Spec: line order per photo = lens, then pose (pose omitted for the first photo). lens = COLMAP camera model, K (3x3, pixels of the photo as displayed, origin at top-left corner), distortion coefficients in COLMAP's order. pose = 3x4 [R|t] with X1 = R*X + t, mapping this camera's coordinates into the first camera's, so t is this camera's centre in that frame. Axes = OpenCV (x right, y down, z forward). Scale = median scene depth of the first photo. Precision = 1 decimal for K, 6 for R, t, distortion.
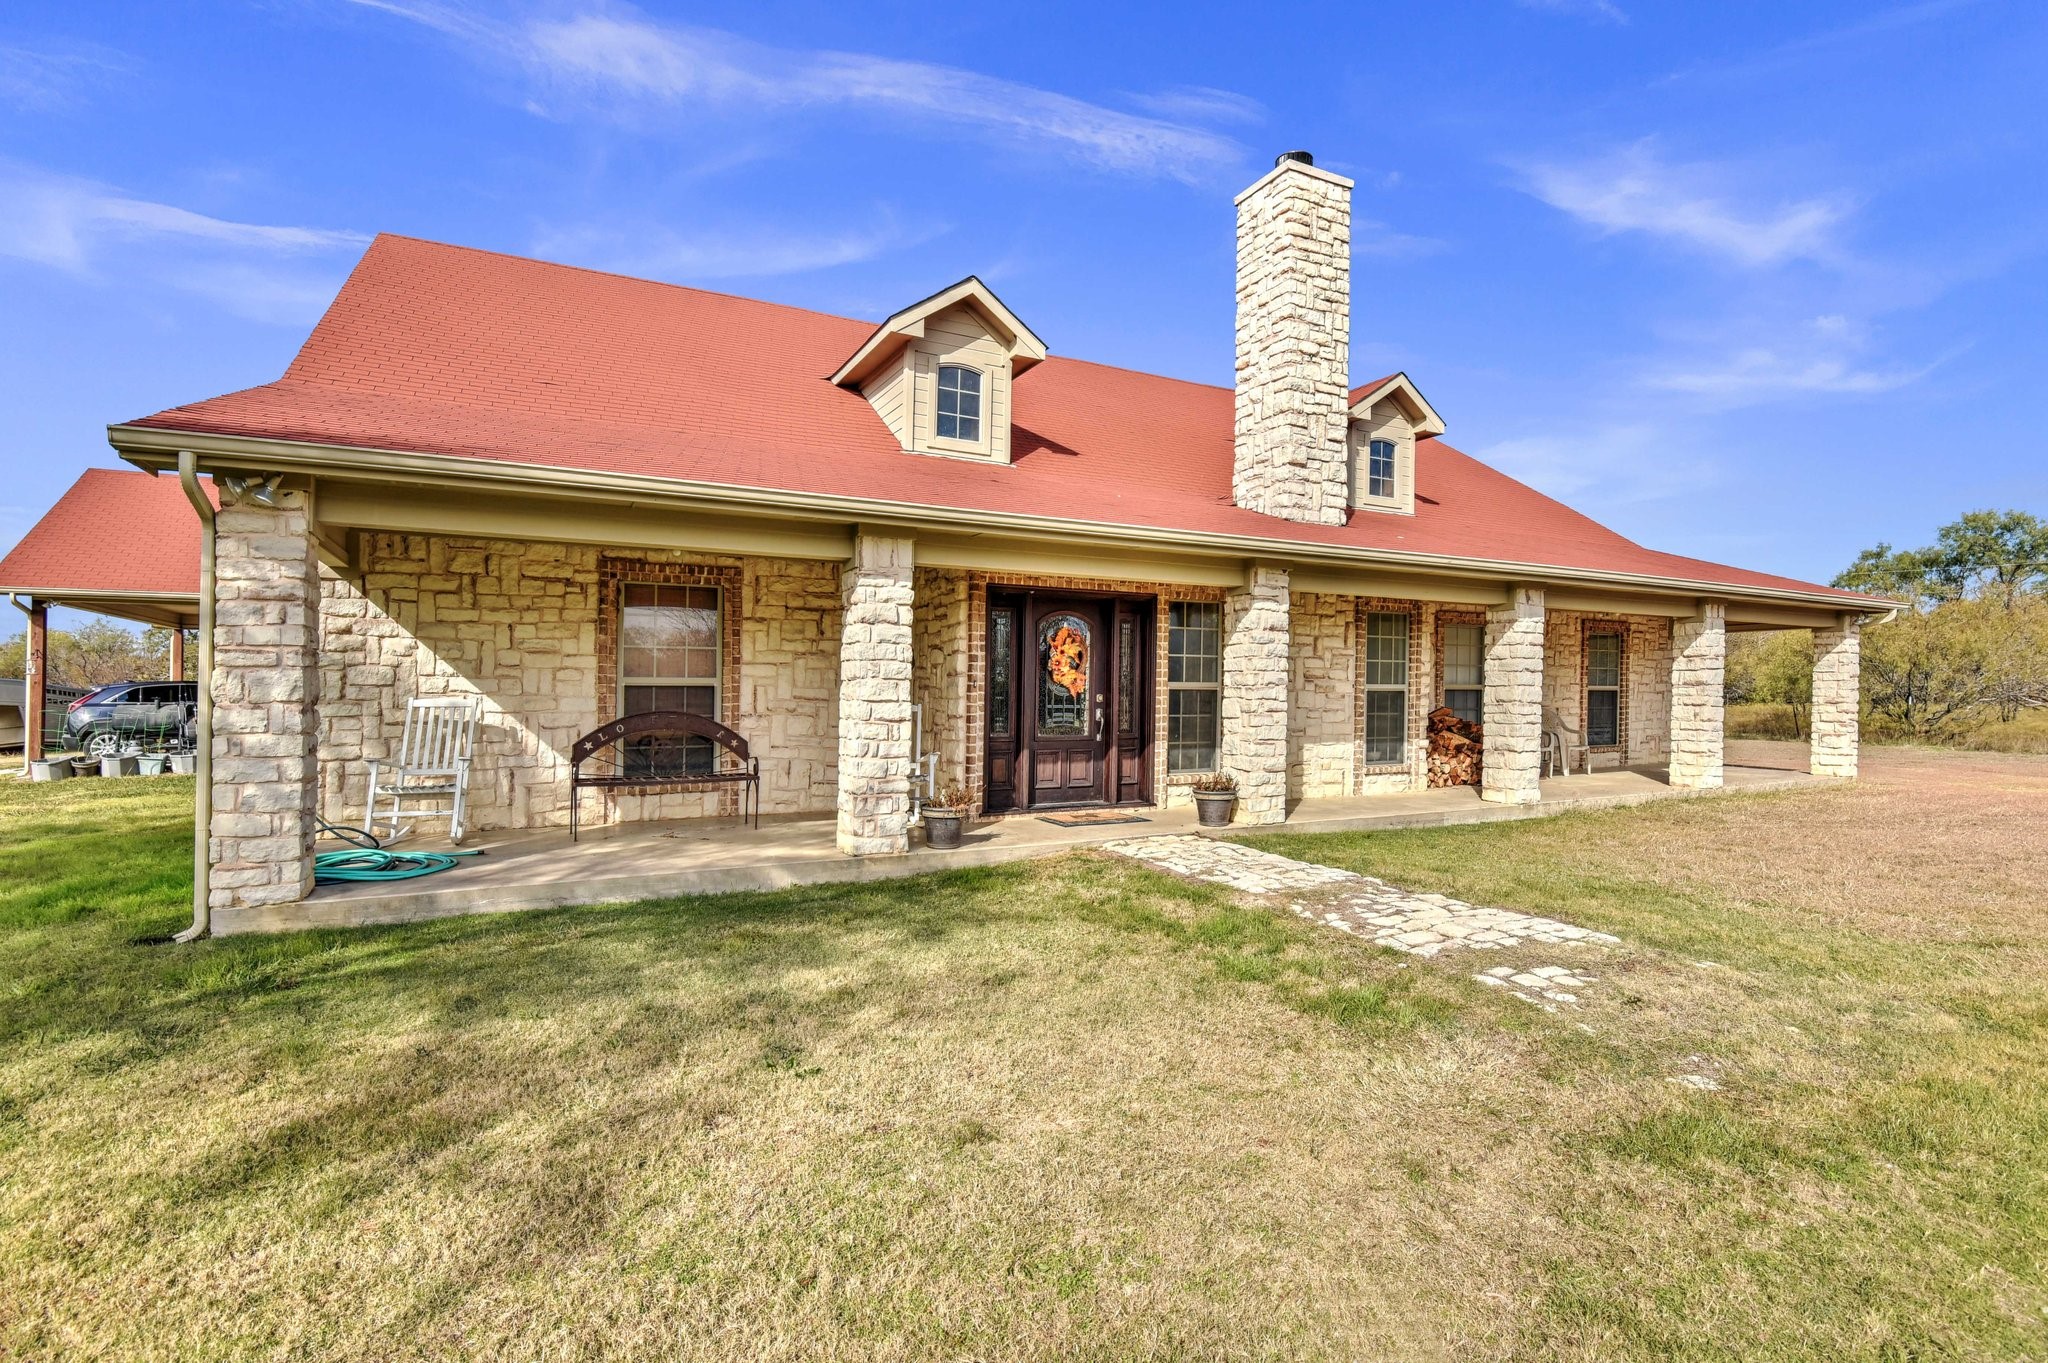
lens RADIAL K [[928.3, 0, 1027.6], [0, 928.3, 674.6], [0, 0, 1]] dist [0.000378, -0.000141]
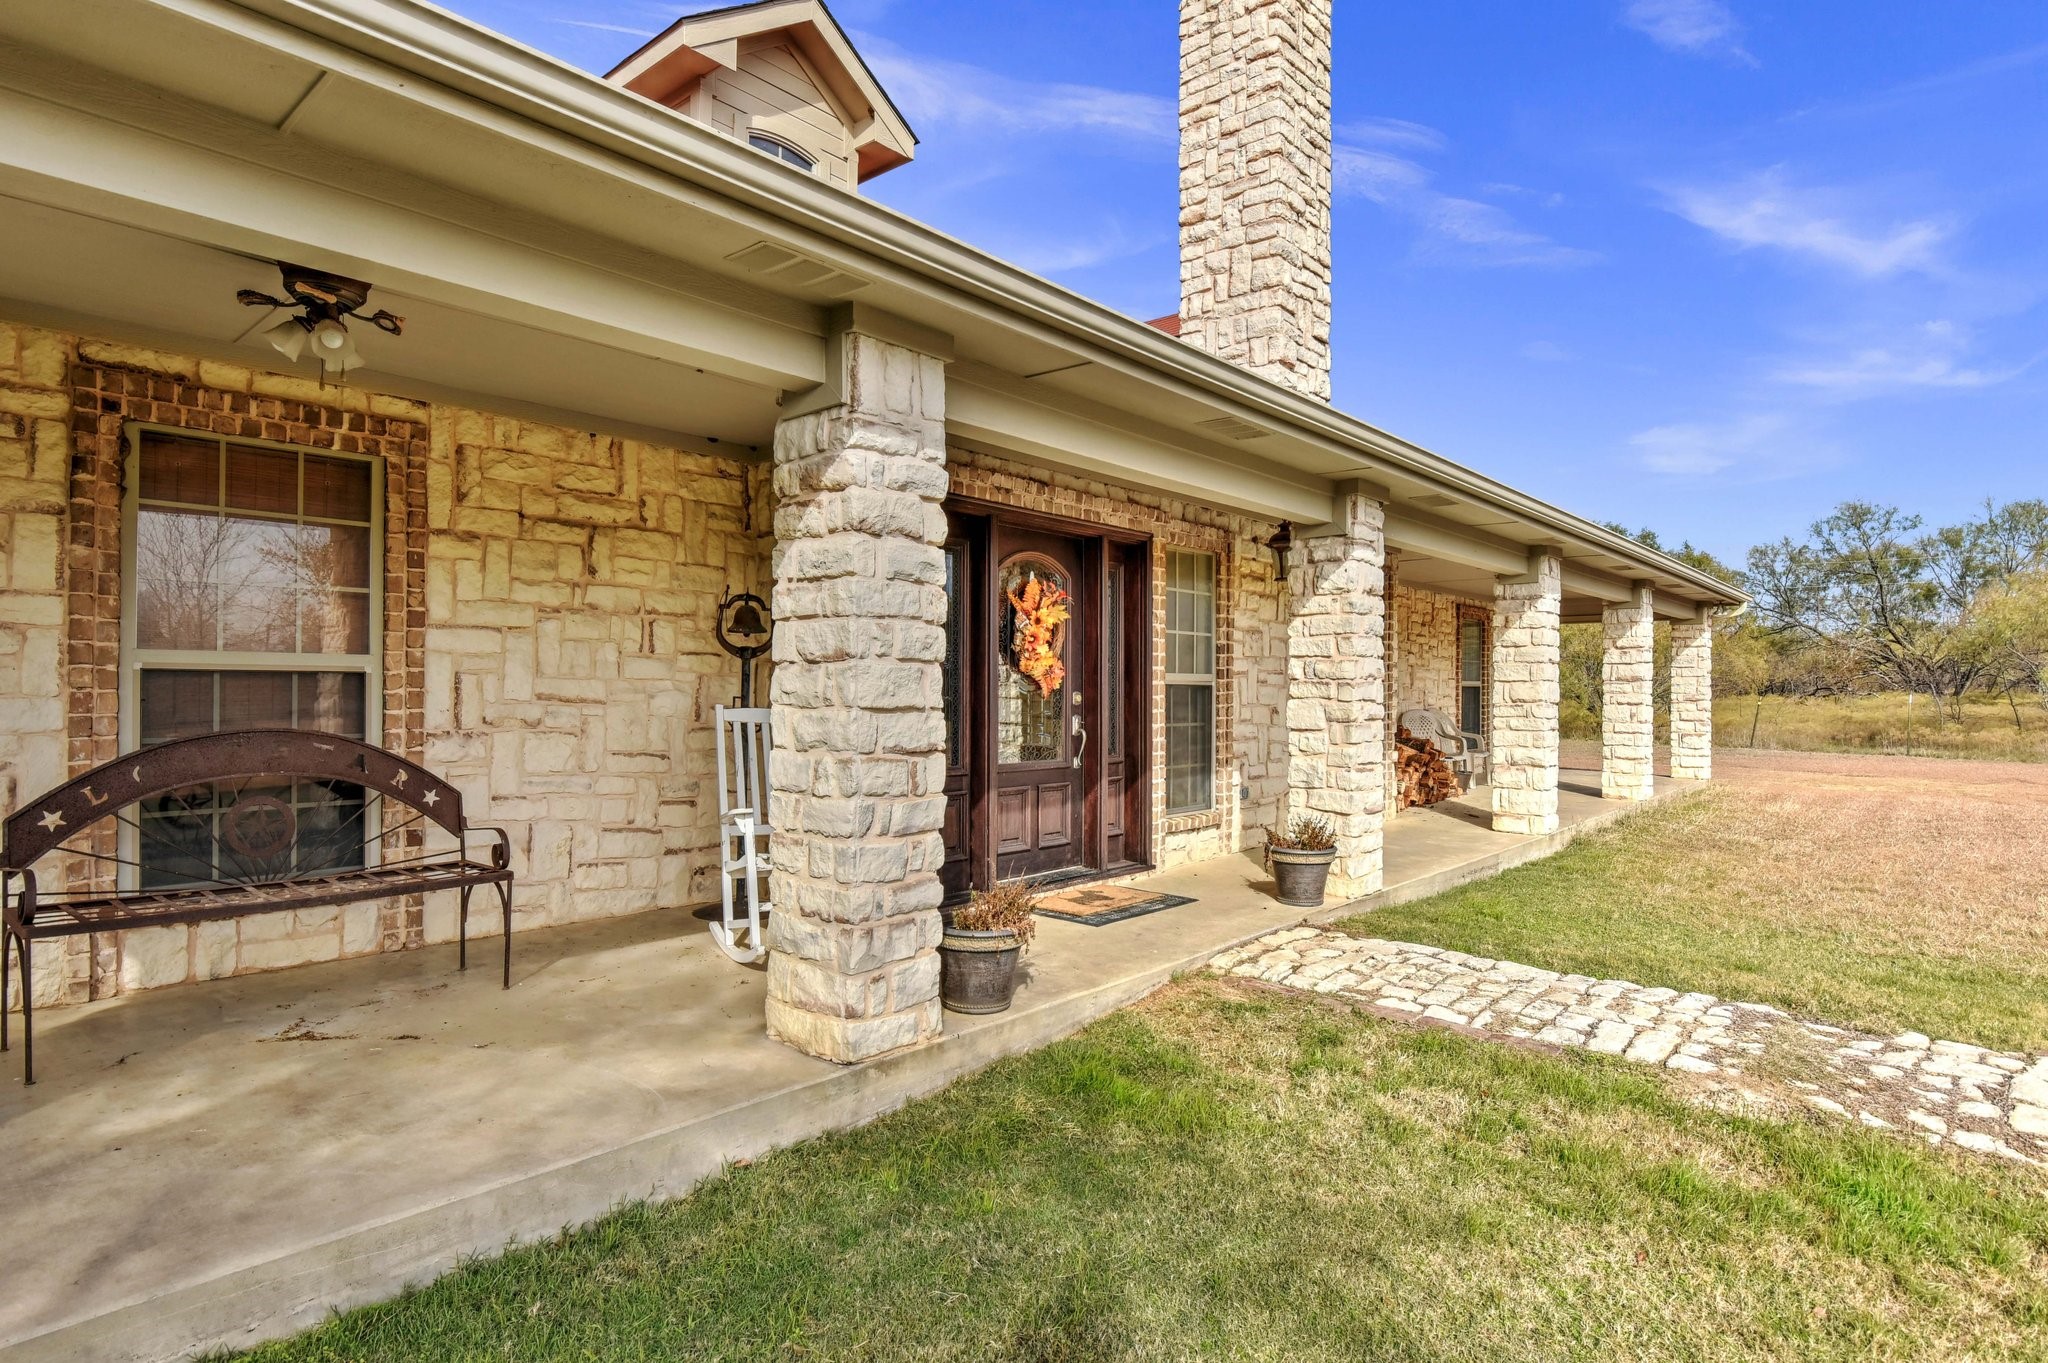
lens RADIAL K [[1017.0, 0, 970.2], [0, 1017.0, 683.3], [0, 0, 1]] dist [-0.015718, -0.000669]
pose [[0.931365, 0.004955, 0.364052, -0.210723], [-0.011865, 0.999789, 0.016745, 0.004983], [-0.363893, -0.019915, 0.931228, 0.368374]]
